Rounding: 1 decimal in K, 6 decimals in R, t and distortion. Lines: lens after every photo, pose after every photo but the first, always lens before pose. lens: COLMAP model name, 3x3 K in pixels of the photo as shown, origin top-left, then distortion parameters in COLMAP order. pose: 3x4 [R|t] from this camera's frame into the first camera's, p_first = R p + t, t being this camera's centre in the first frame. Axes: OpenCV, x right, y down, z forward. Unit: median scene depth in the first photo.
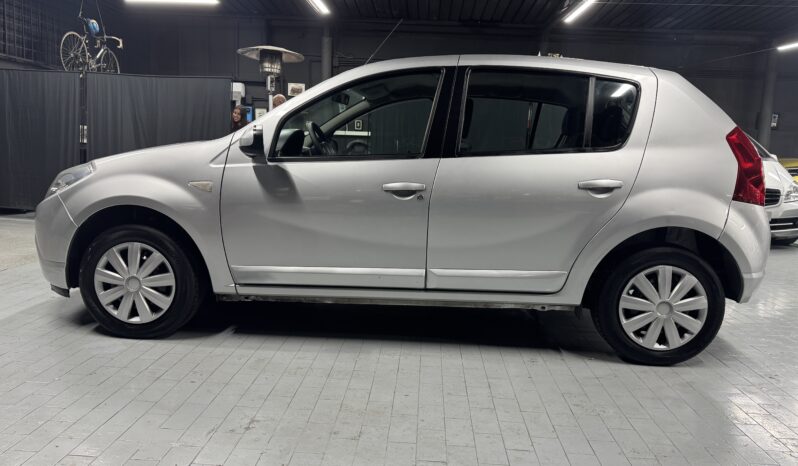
lens RADIAL K [[562.1, 0, 399.0], [0, 562.1, 233.0], [0, 0, 1]] dist [0.068179, -0.076889]
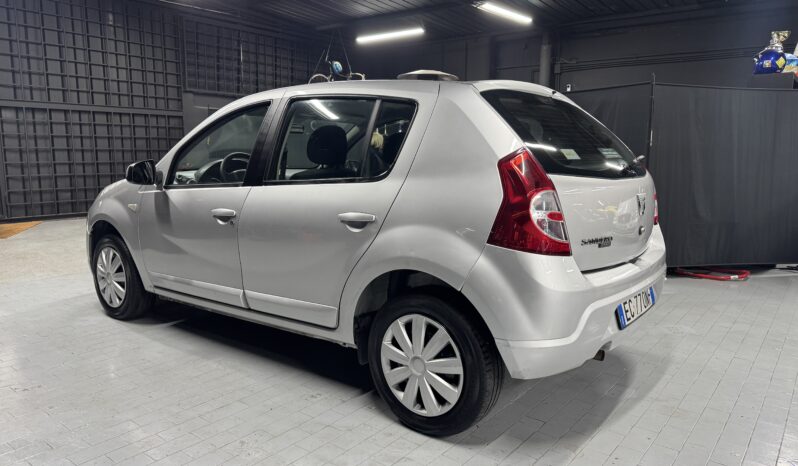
lens RADIAL K [[562.1, 0, 399.0], [0, 562.1, 233.0], [0, 0, 1]] dist [0.068179, -0.076889]
pose [[0.820529, 0.050606, -0.569361, 0.910750], [-0.057583, 0.998324, 0.005748, -0.068089], [0.568697, 0.028070, 0.822068, 0.283062]]
